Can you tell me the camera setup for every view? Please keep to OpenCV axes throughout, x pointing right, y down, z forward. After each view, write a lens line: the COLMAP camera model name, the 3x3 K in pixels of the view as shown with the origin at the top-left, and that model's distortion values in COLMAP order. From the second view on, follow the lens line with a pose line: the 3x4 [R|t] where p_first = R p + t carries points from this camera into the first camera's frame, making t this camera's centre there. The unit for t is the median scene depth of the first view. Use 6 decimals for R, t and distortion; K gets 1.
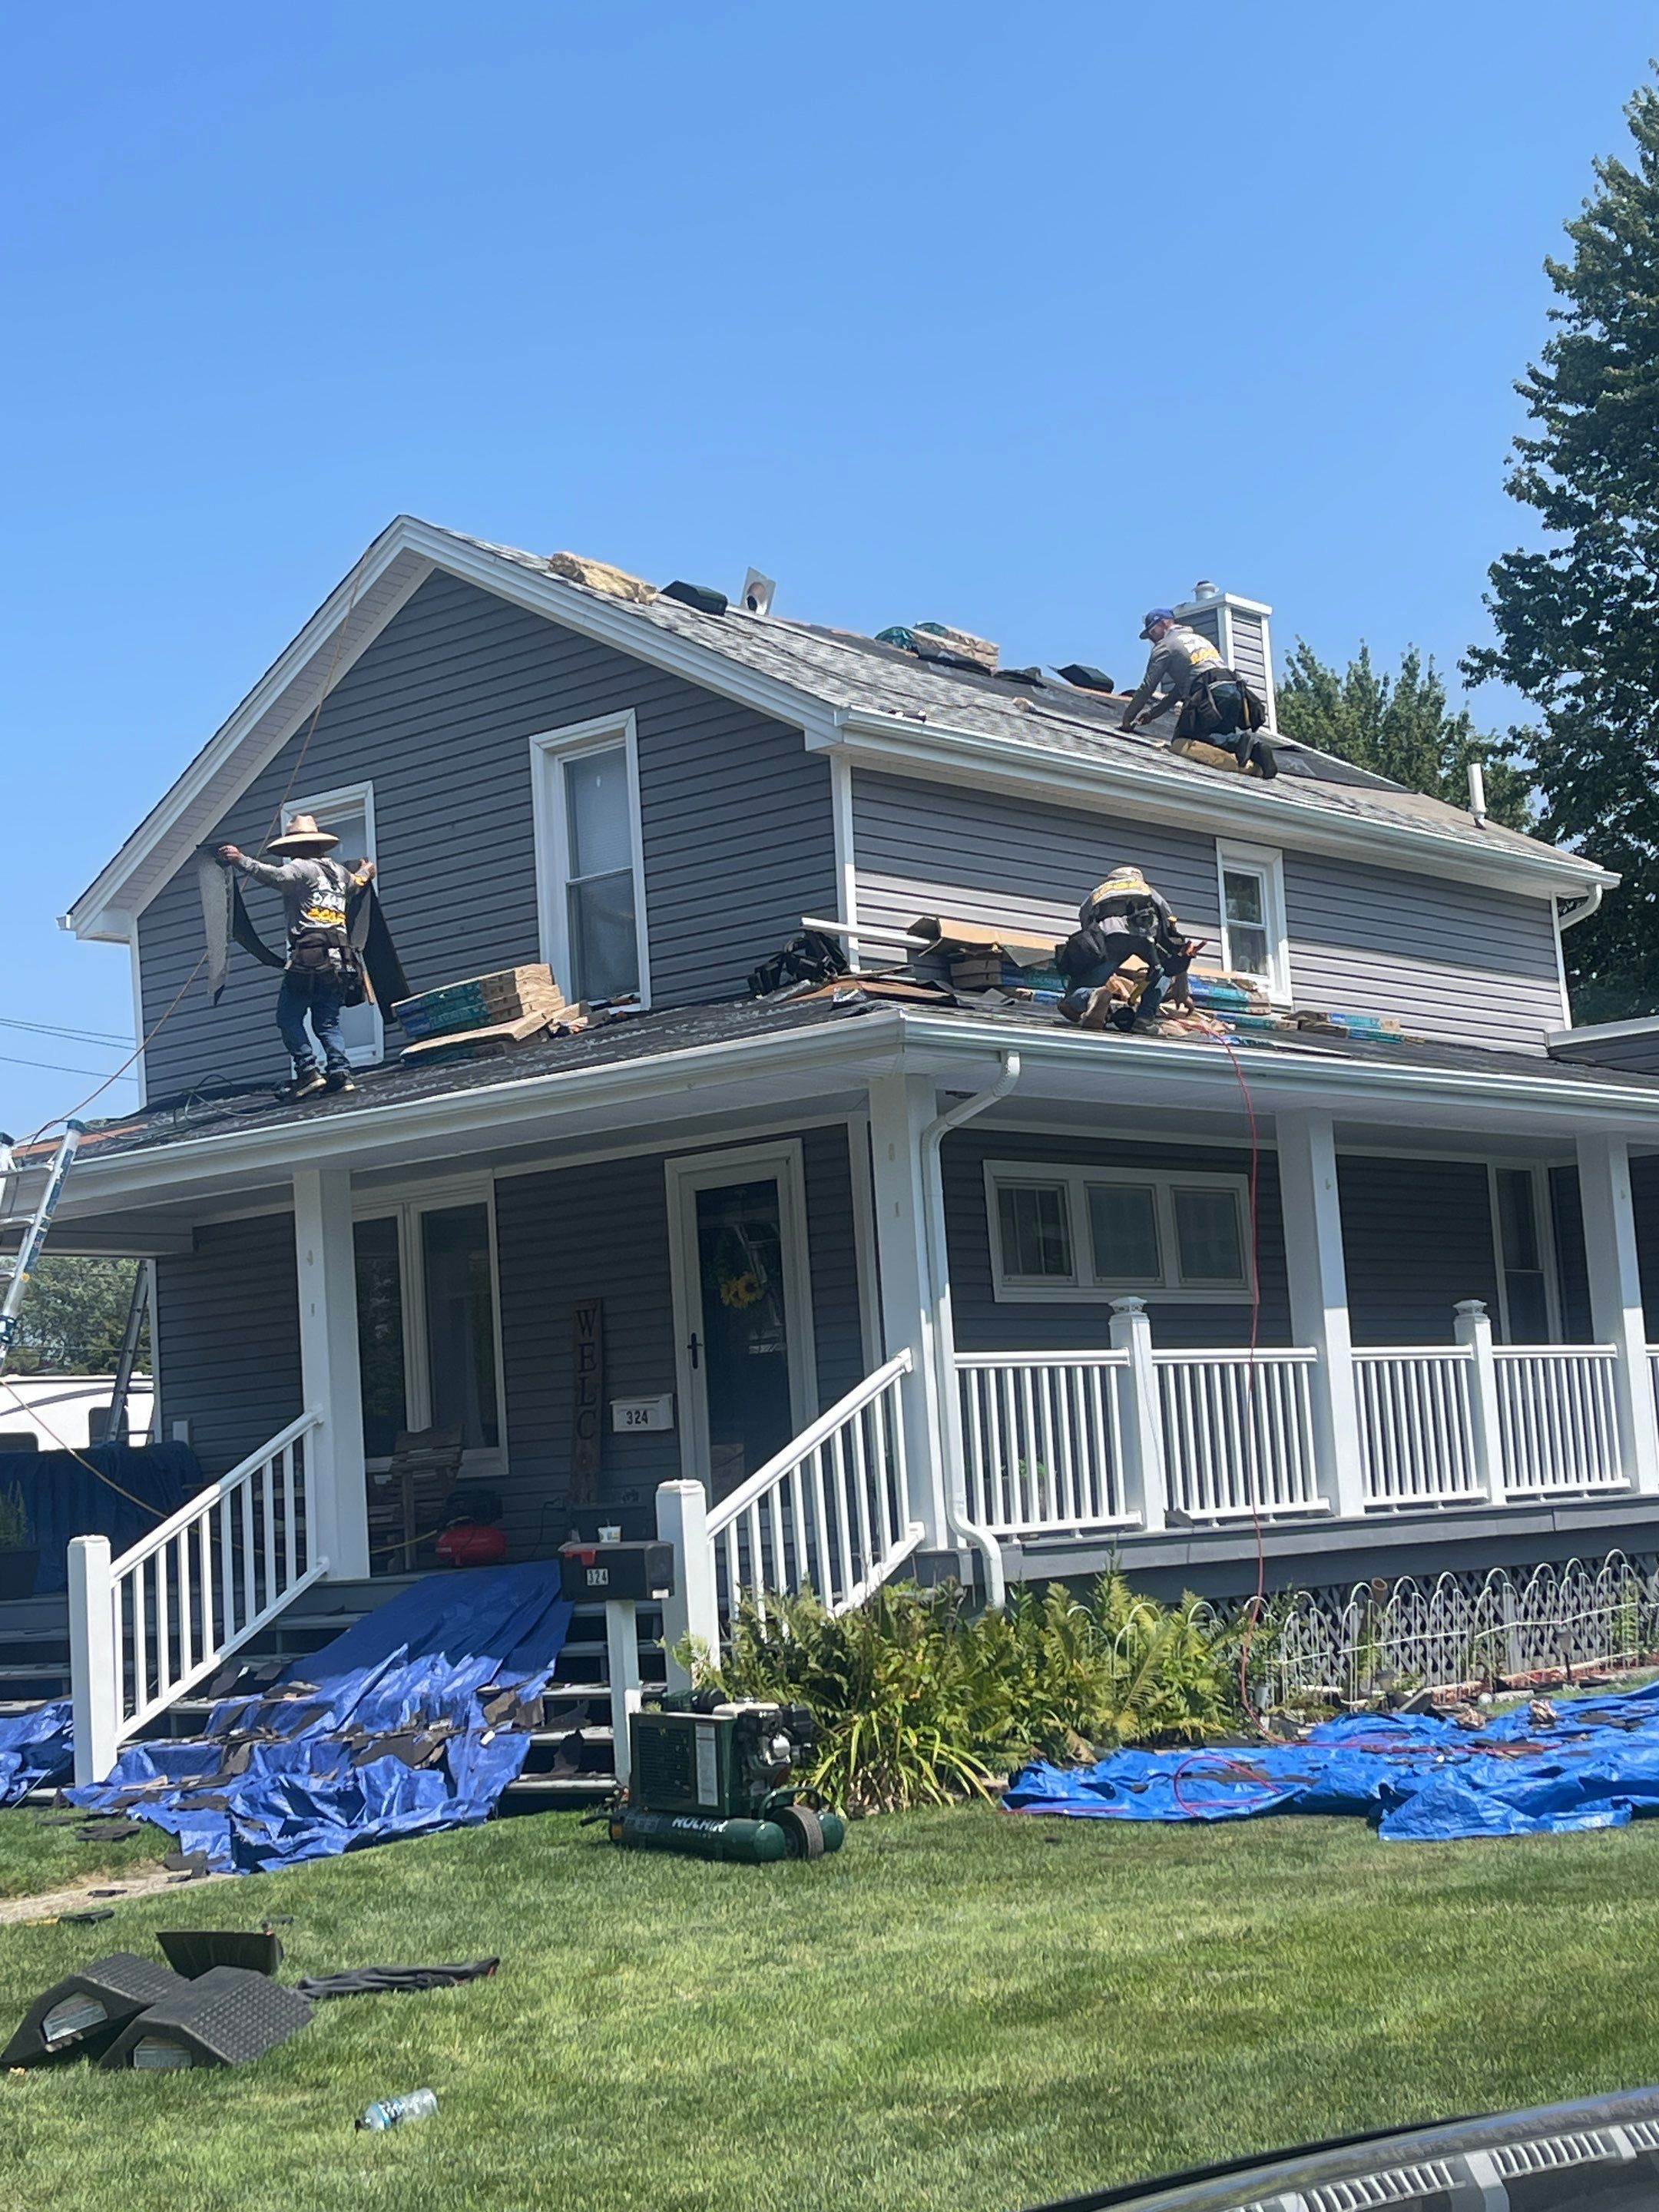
lens RADIAL K [[3389.6, 0, 829.5], [0, 3389.6, 1106.0], [0, 0, 1]] dist [0.010243, -0.063969]
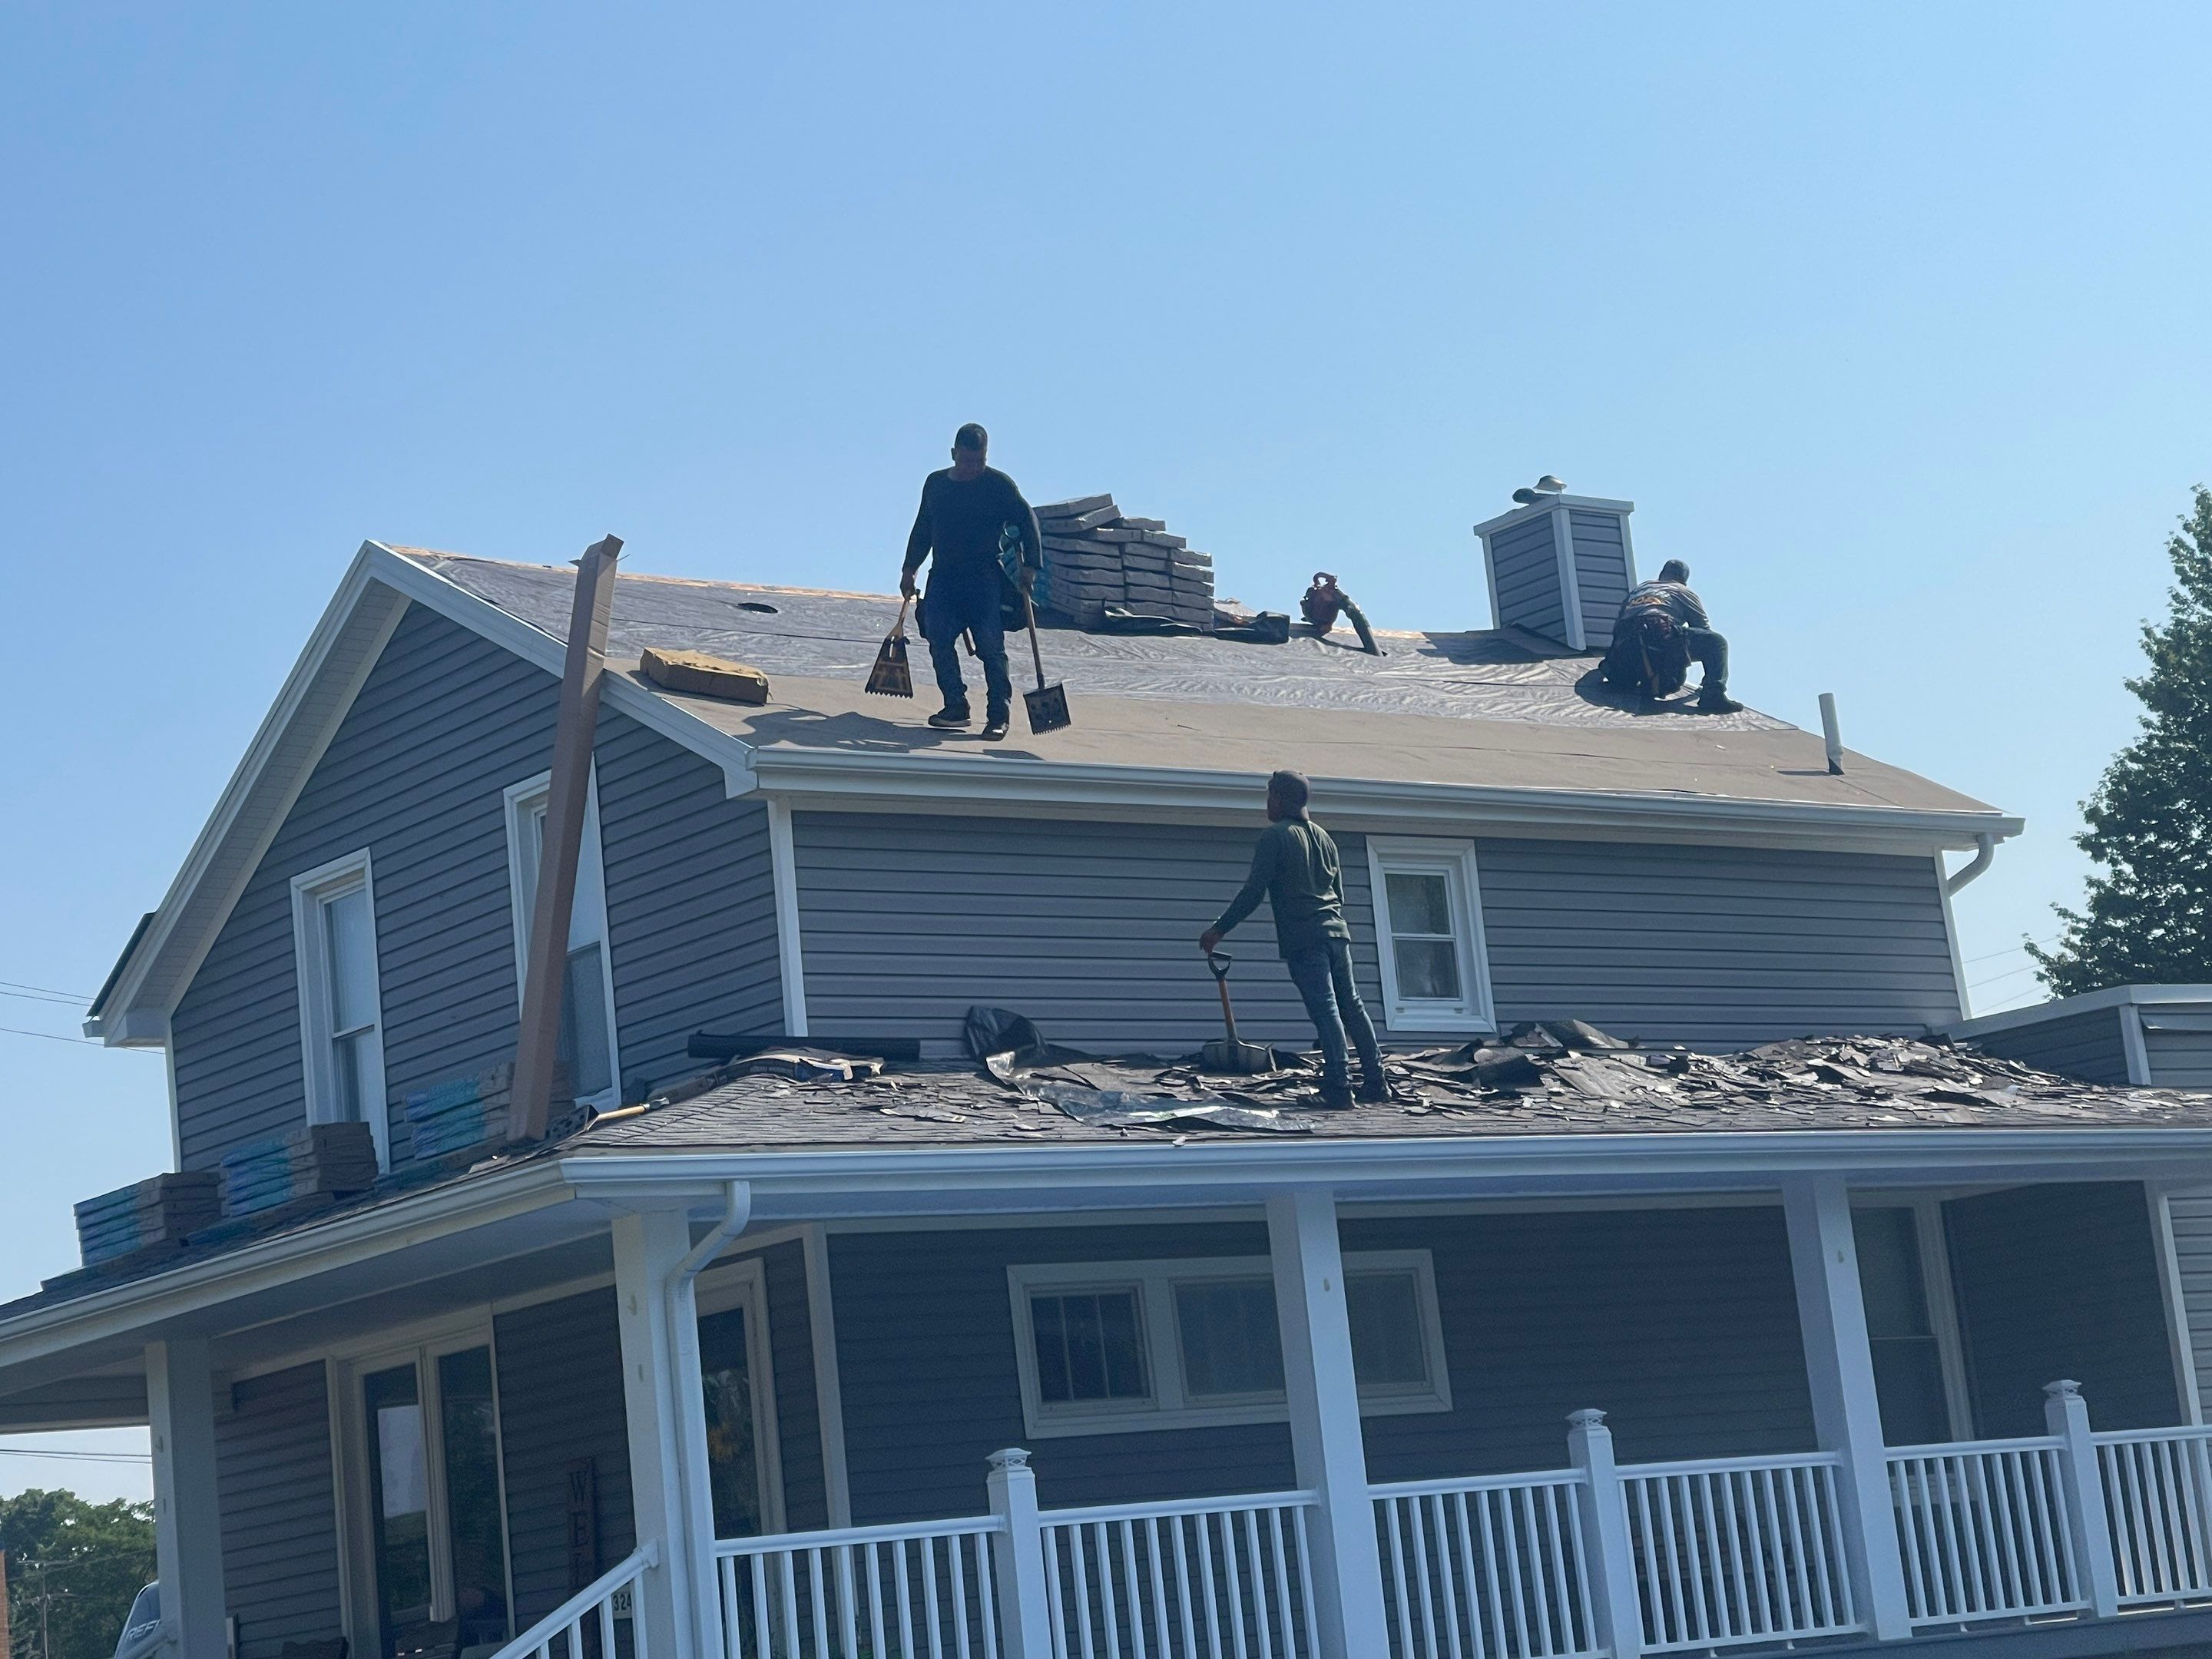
lens RADIAL K [[4452.1, 0, 1106.0], [0, 4452.1, 829.5], [0, 0, 1]] dist [0.050289, 1.328034]
pose [[0.978295, -0.077270, -0.192271, 0.265149], [0.067773, 0.996156, -0.055496, -0.026162], [0.195820, 0.041261, 0.979771, -0.059816]]
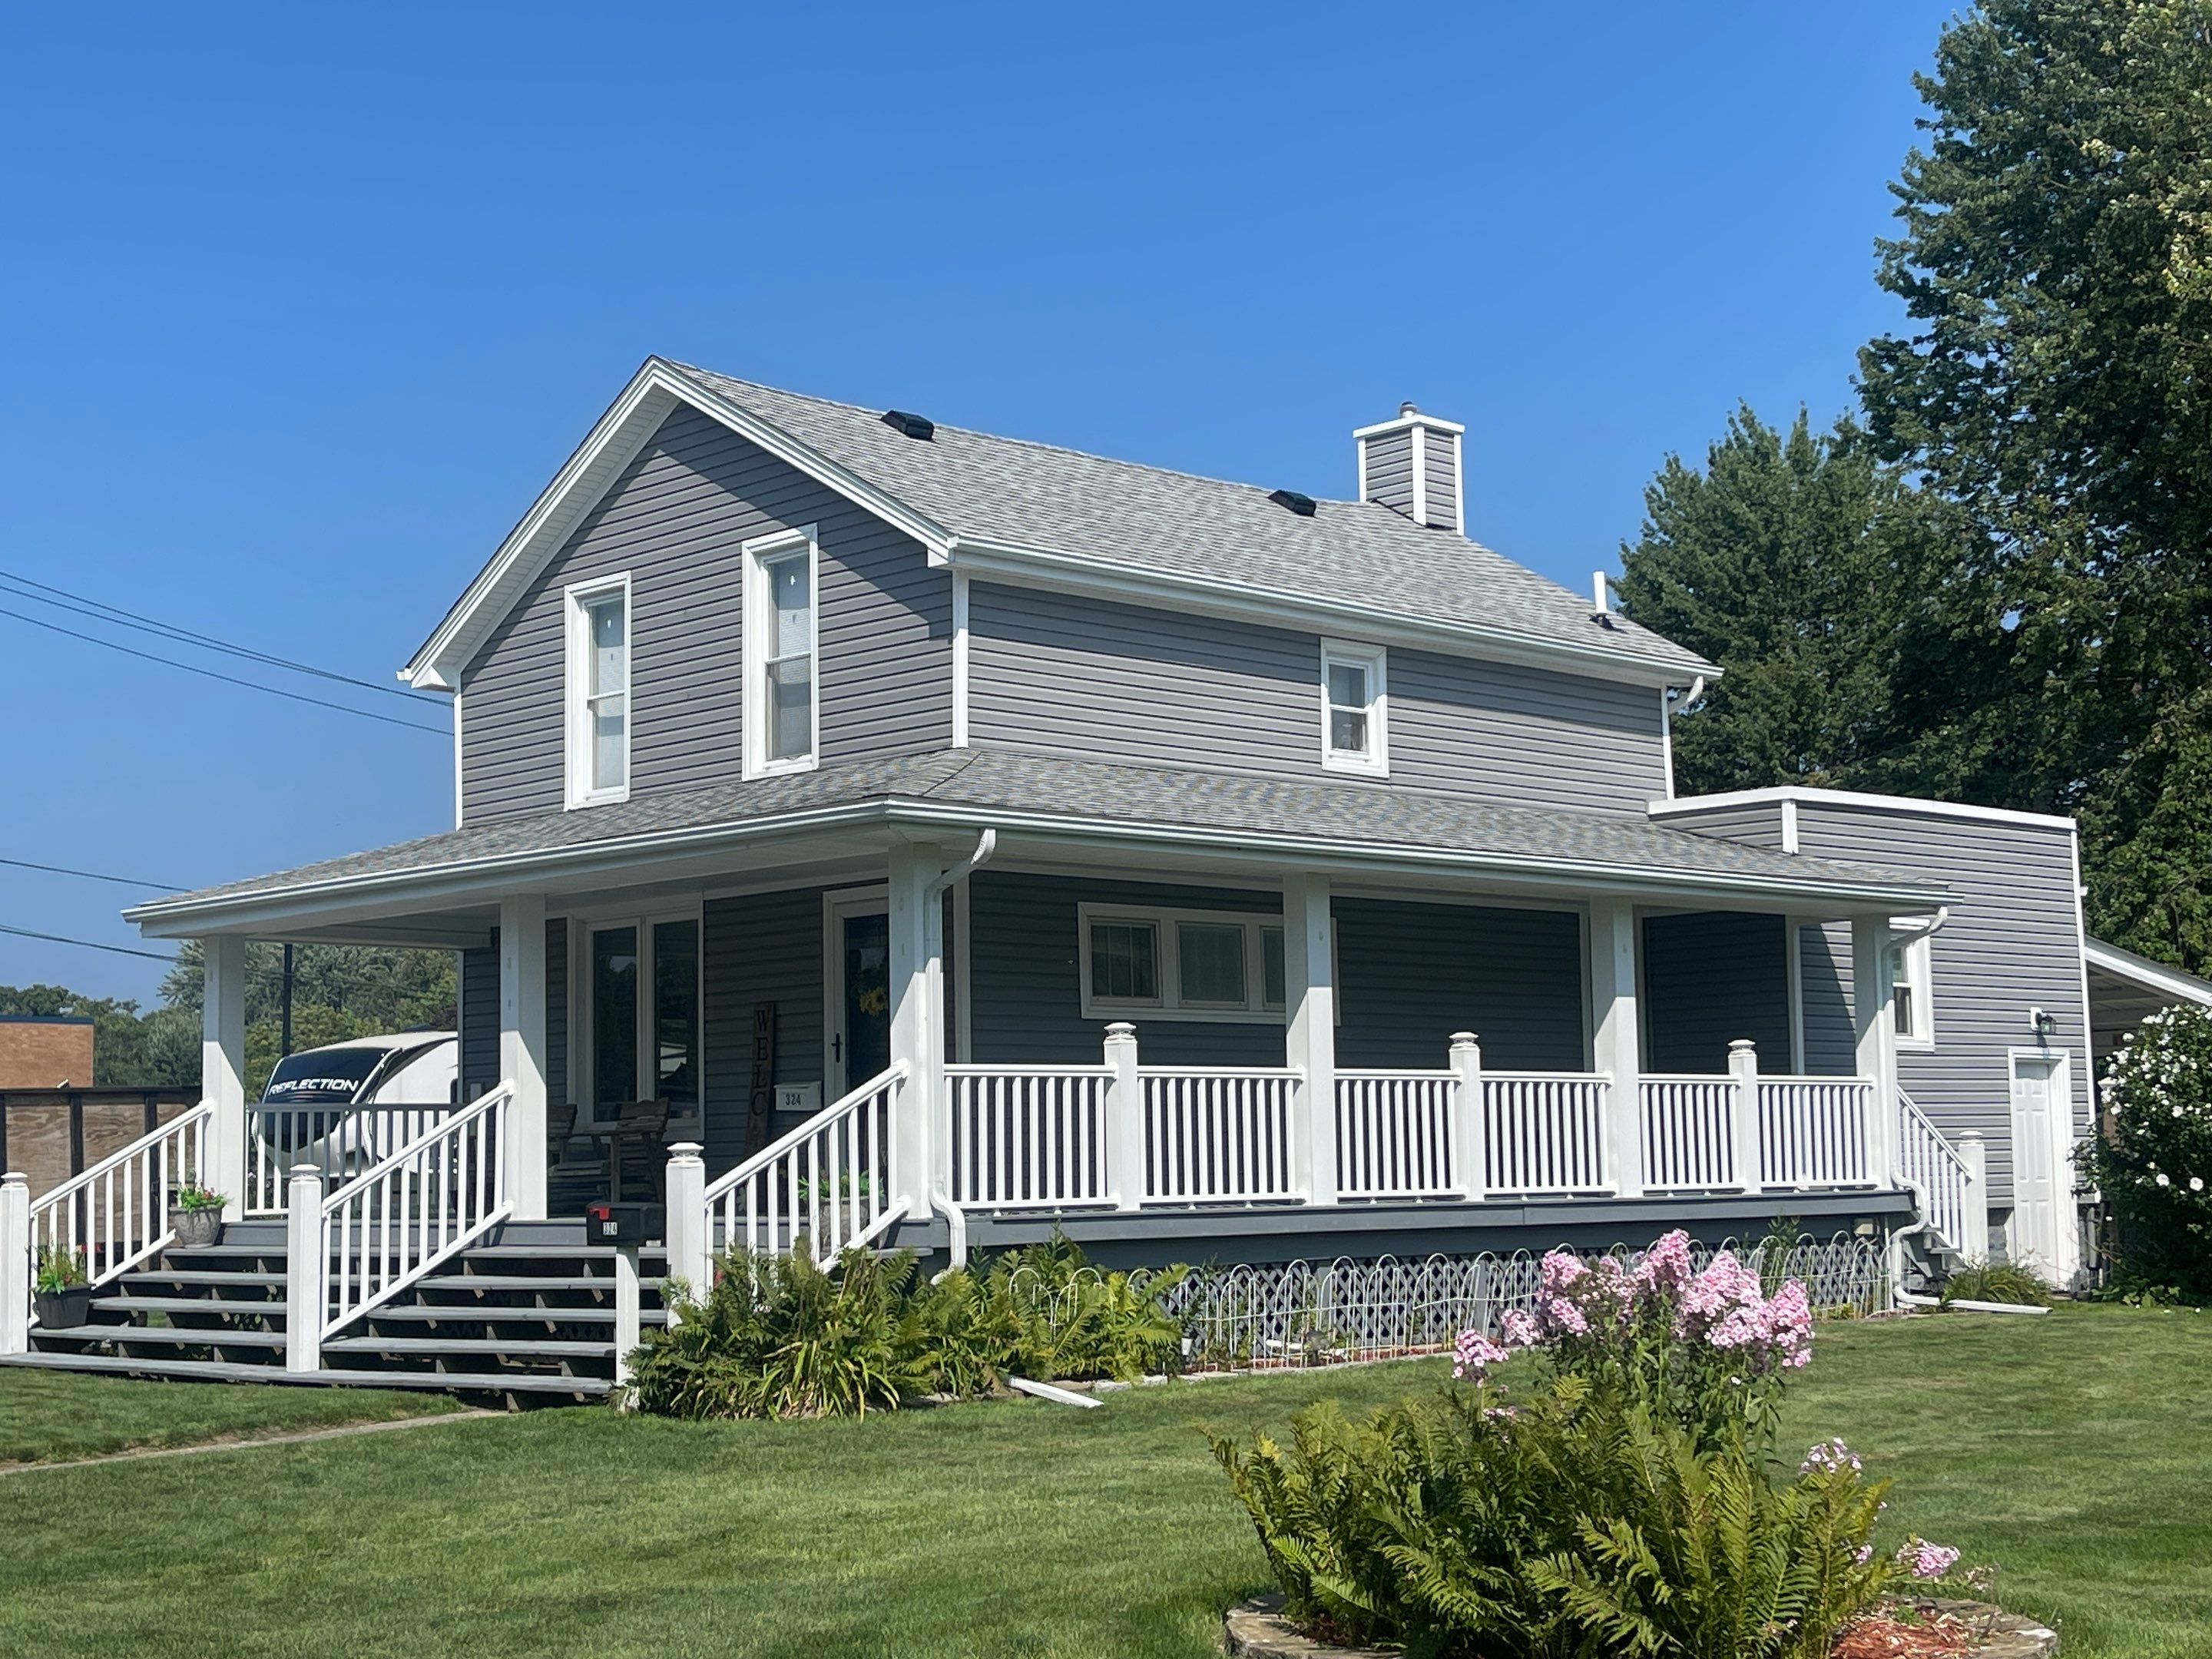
lens RADIAL K [[3098.1, 0, 1098.4], [0, 3098.1, 876.2], [0, 0, 1]] dist [0.045579, -0.073176]
pose [[0.994352, 0.035904, -0.099875, 0.152240], [-0.033167, 0.999031, 0.028932, -0.024108], [0.100817, -0.025456, 0.994579, -0.105363]]
